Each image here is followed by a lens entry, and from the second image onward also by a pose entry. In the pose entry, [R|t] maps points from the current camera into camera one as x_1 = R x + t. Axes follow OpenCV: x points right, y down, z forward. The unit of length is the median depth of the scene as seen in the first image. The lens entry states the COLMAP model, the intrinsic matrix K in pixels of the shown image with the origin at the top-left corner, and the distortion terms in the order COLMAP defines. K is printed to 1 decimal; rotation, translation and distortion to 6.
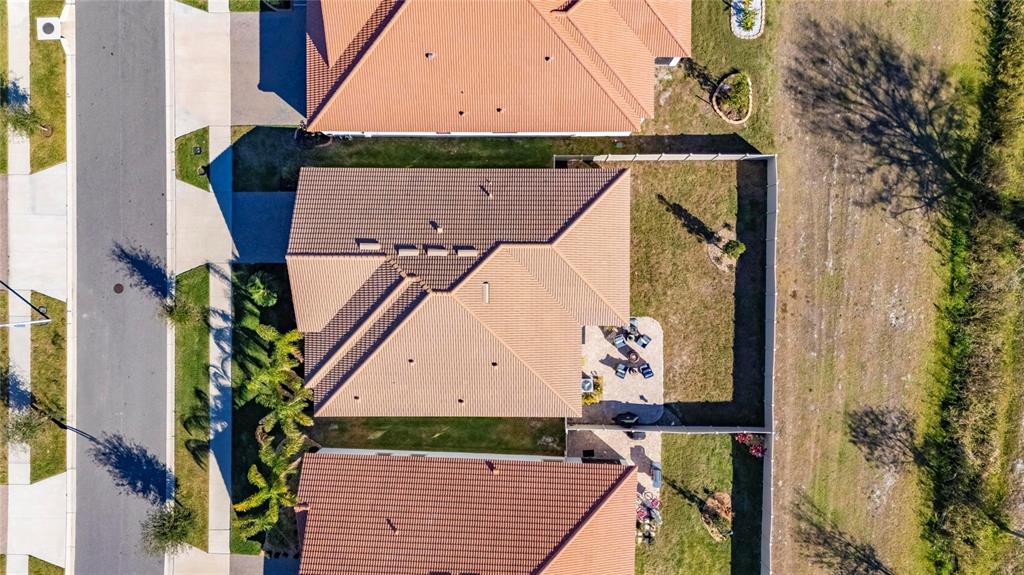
lens RADIAL K [[772.1, 0, 508.5], [0, 772.1, 281.4], [0, 0, 1]] dist [0.045894, 0.000998]
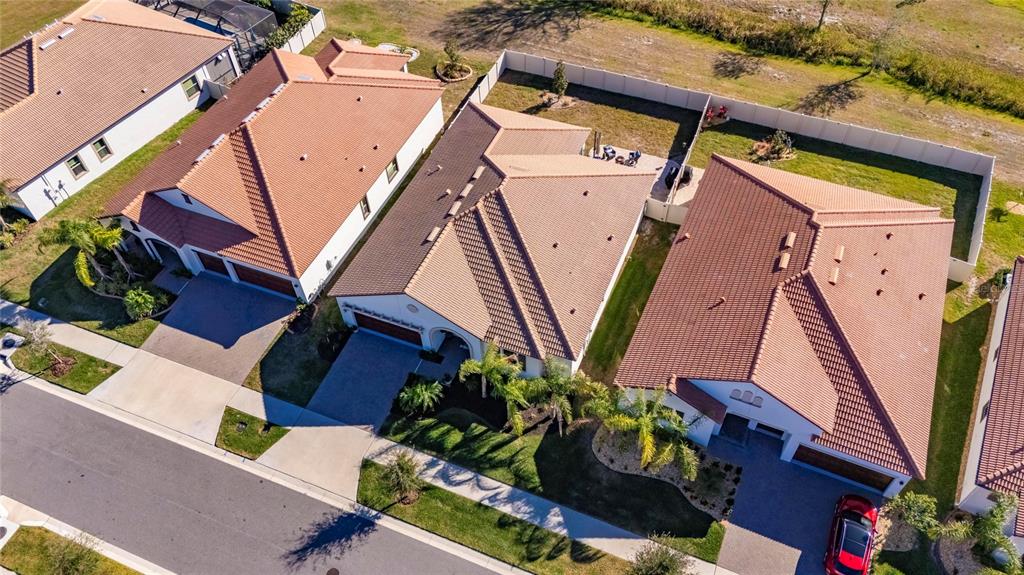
lens RADIAL K [[752.7, 0, 531.2], [0, 752.7, 291.3], [0, 0, 1]] dist [0.069402, -0.068243]
pose [[0.368372, -0.699489, 0.612387, -0.705223], [0.929583, 0.267662, -0.253443, 0.306260], [0.013368, 0.662625, 0.748832, 0.284607]]
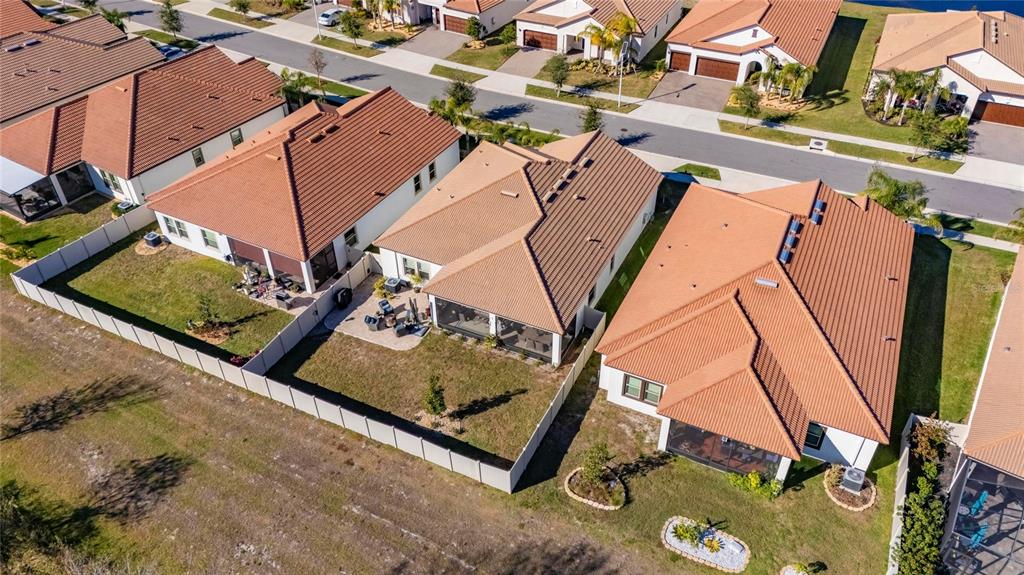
lens RADIAL K [[752.7, 0, 531.2], [0, 752.7, 291.3], [0, 0, 1]] dist [0.069402, -0.068243]
pose [[-0.414116, 0.583235, -0.698817, 0.745194], [-0.910174, -0.257264, 0.324652, -0.375187], [0.009568, 0.770488, 0.637382, 0.342907]]
